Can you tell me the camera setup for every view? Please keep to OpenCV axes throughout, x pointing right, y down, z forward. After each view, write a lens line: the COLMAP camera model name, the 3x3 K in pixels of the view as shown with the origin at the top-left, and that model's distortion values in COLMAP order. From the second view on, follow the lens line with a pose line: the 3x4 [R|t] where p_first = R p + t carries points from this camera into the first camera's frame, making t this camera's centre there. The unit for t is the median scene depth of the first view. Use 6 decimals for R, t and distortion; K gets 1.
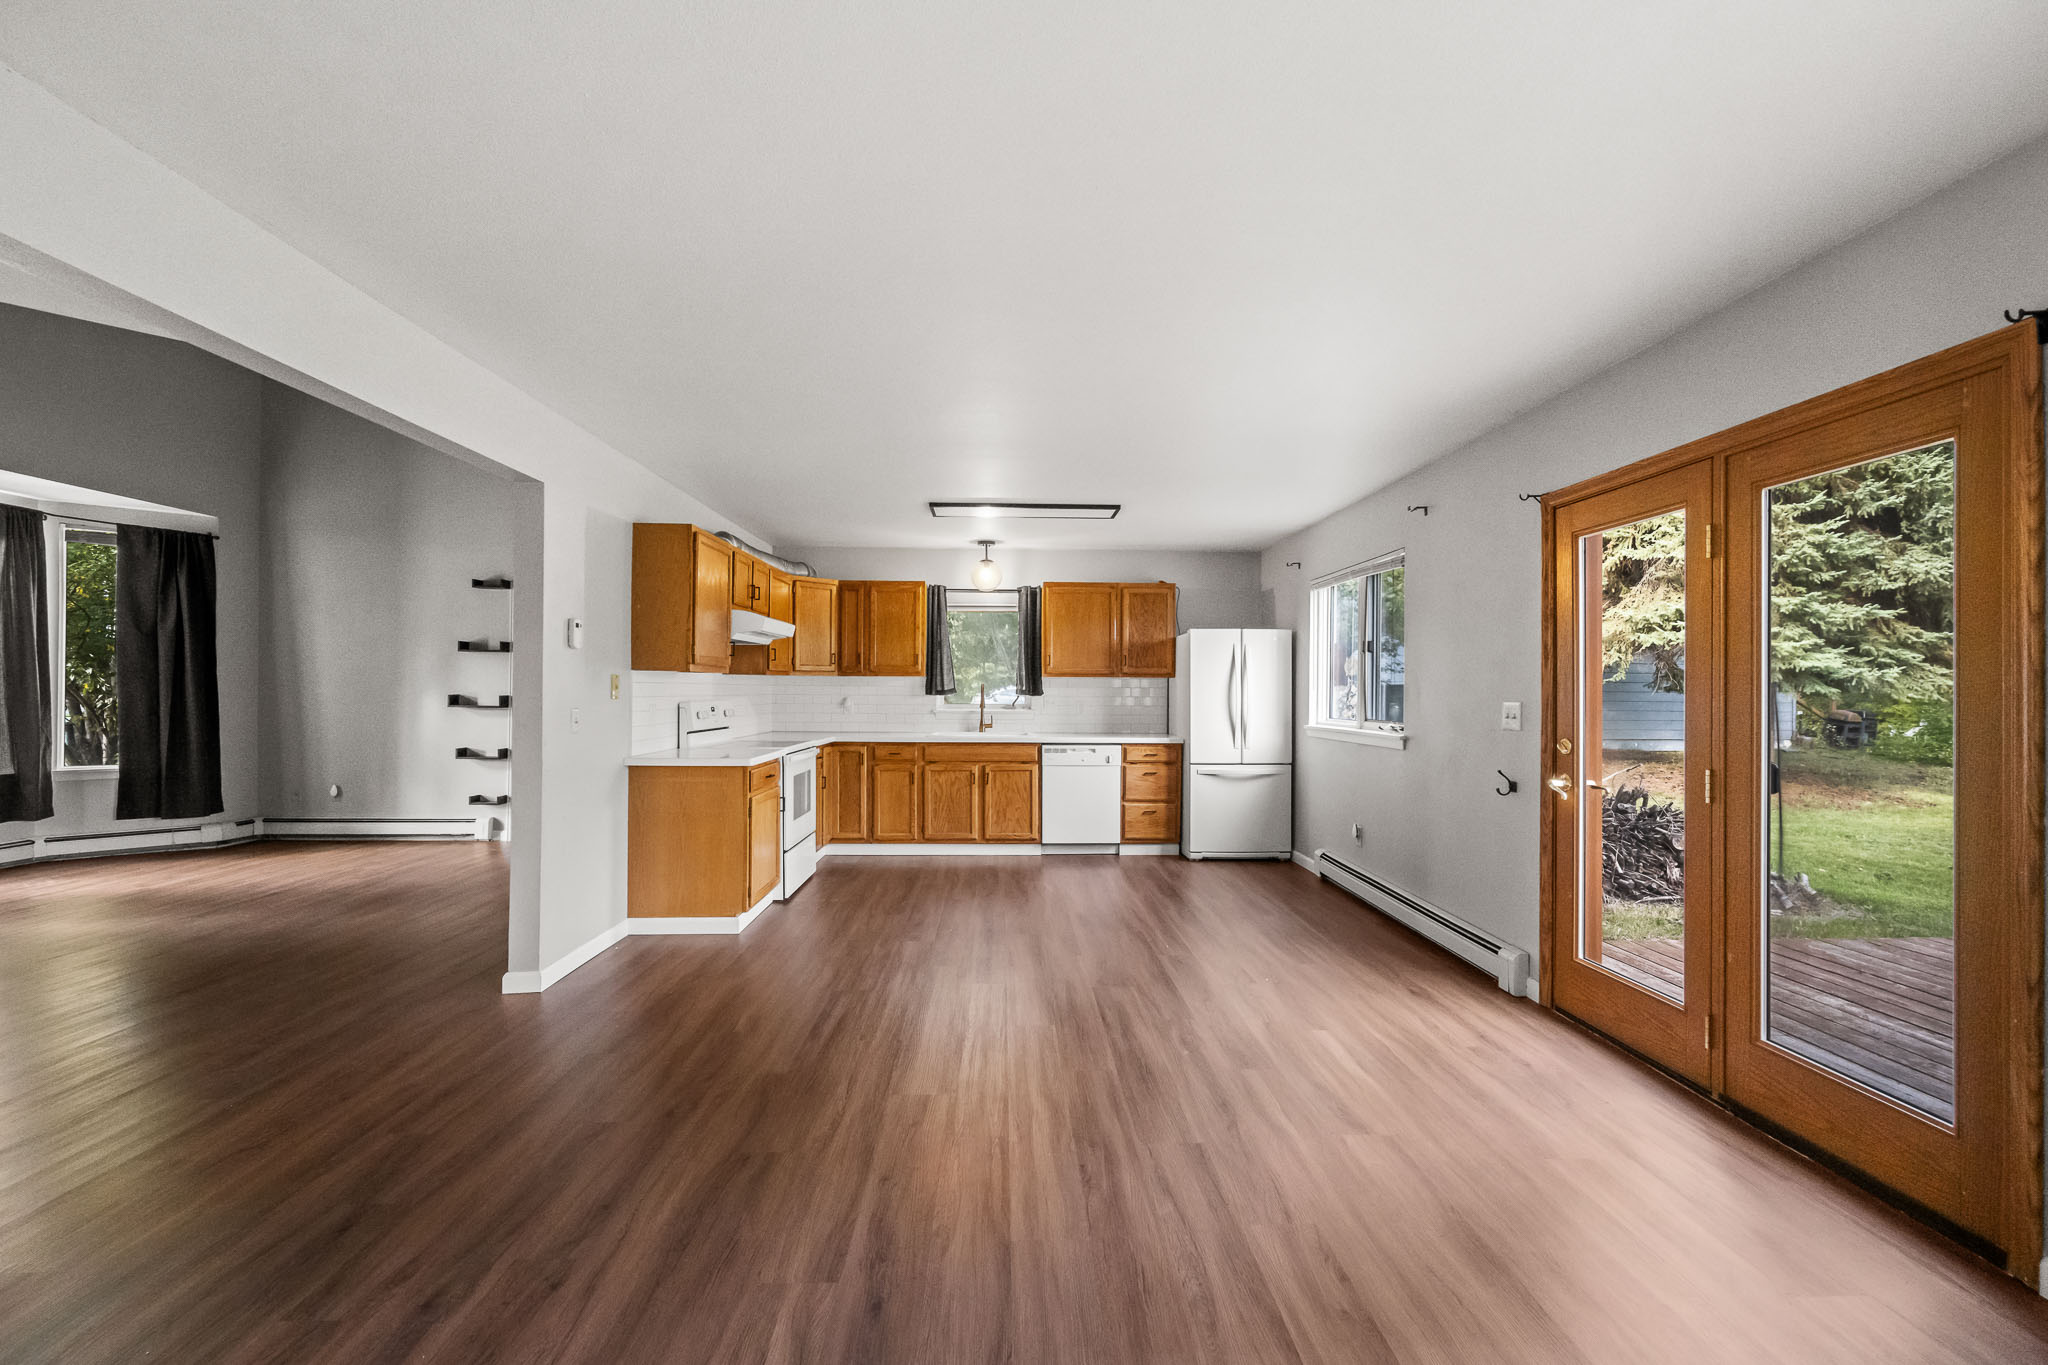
lens RADIAL K [[810.7, 0, 1026.2], [0, 810.7, 683.3], [0, 0, 1]] dist [-0.005881, 0.000073]
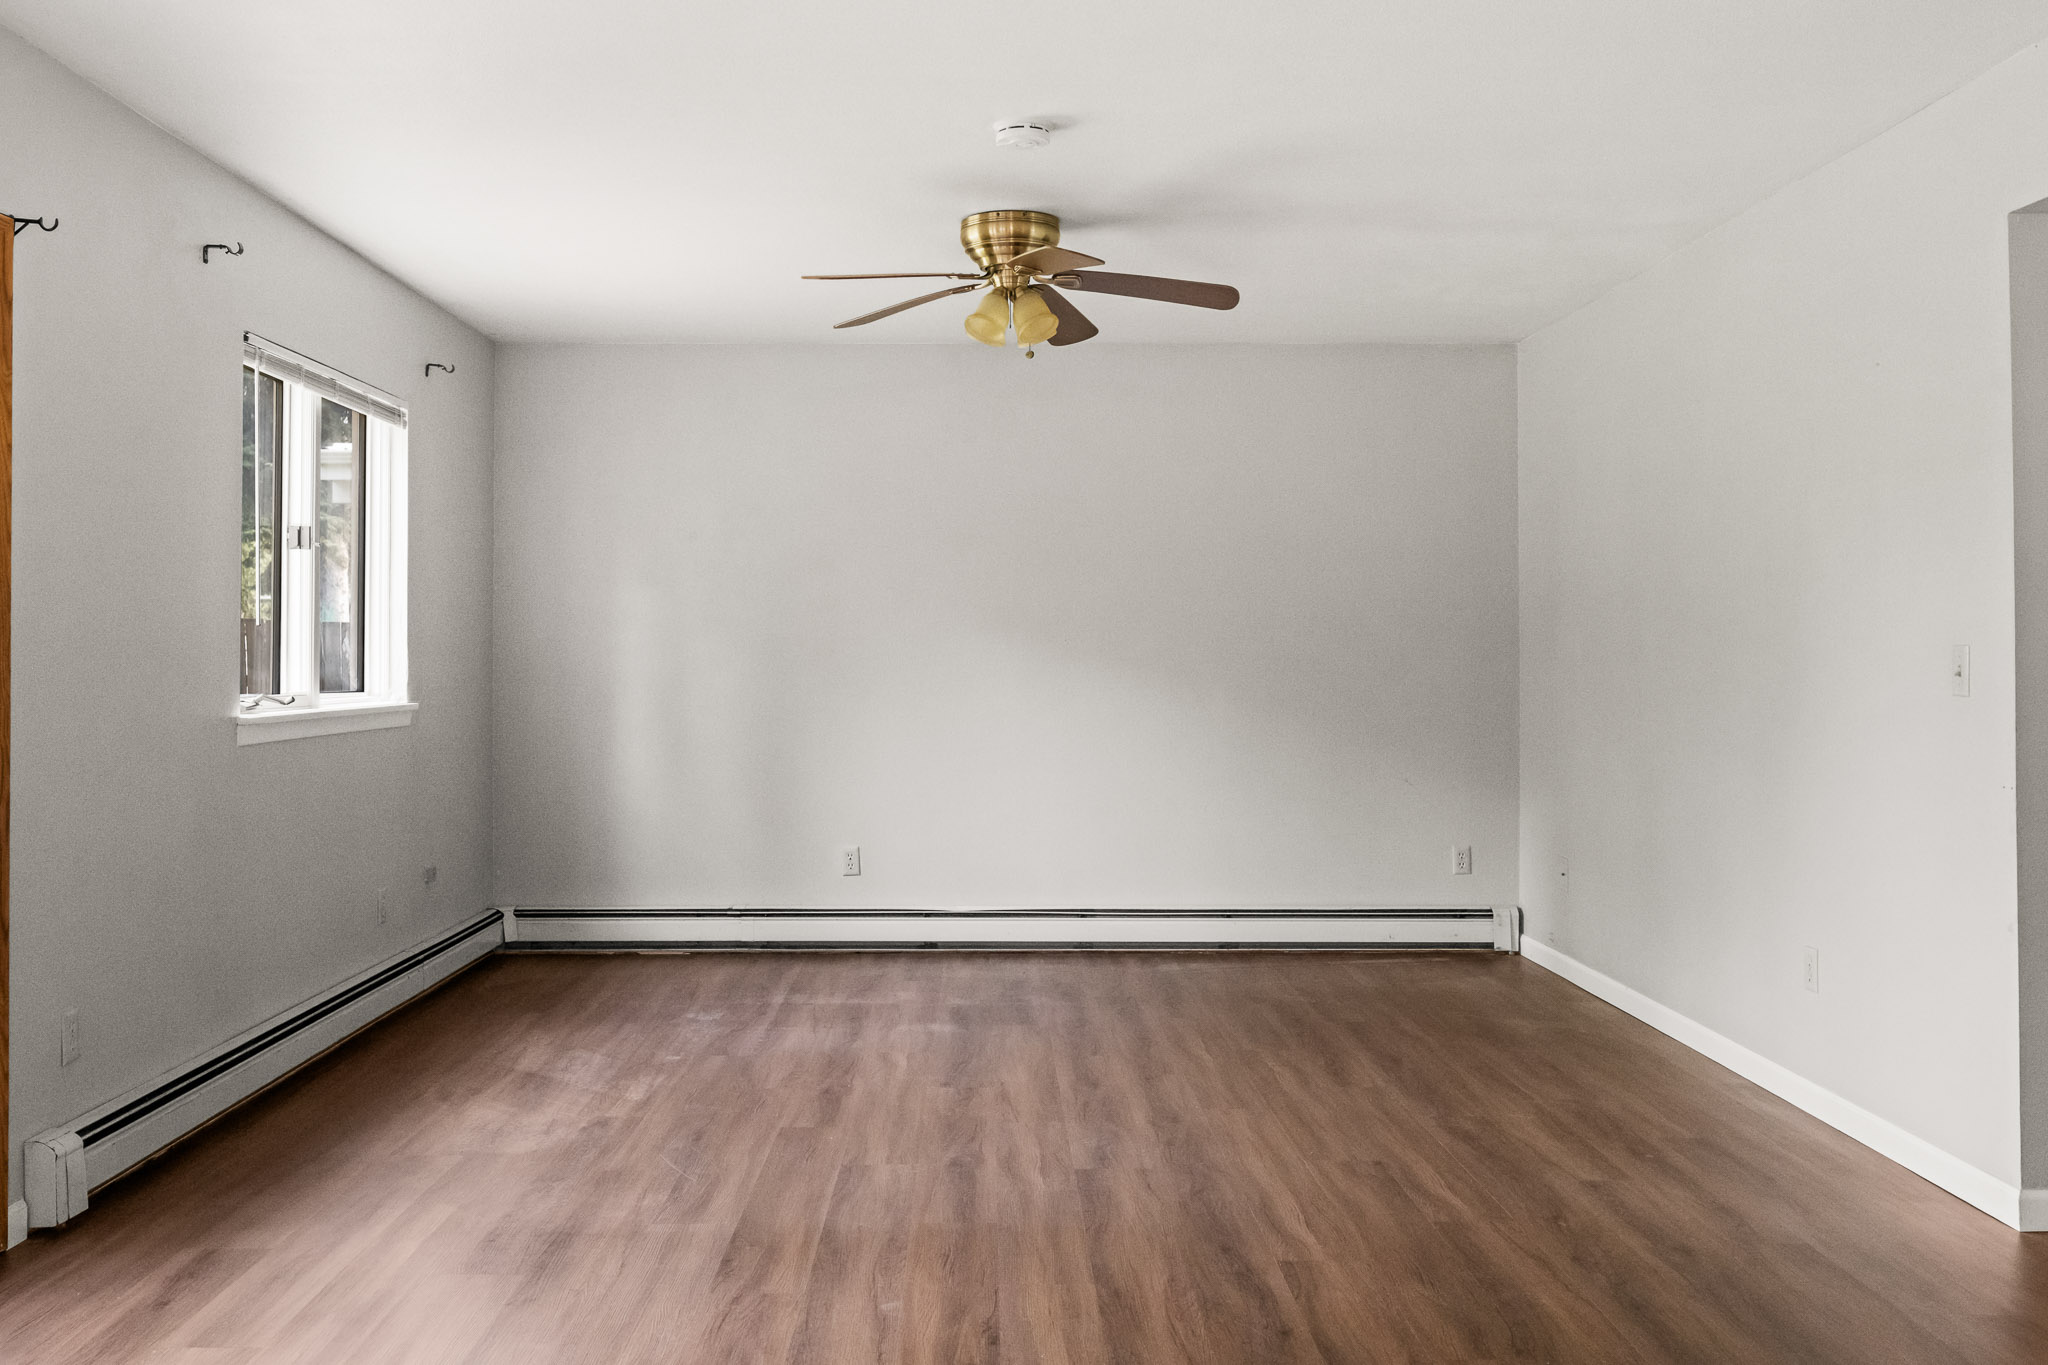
lens RADIAL K [[1769.7, 0, 1023.4], [0, 1769.7, 676.7], [0, 0, 1]] dist [0.000746, 0.000172]
pose [[-0.999955, -0.004415, 0.008409, 0.041242], [-0.004369, 0.999975, 0.005499, 0.058578], [-0.008433, 0.005462, -0.999950, 2.814343]]
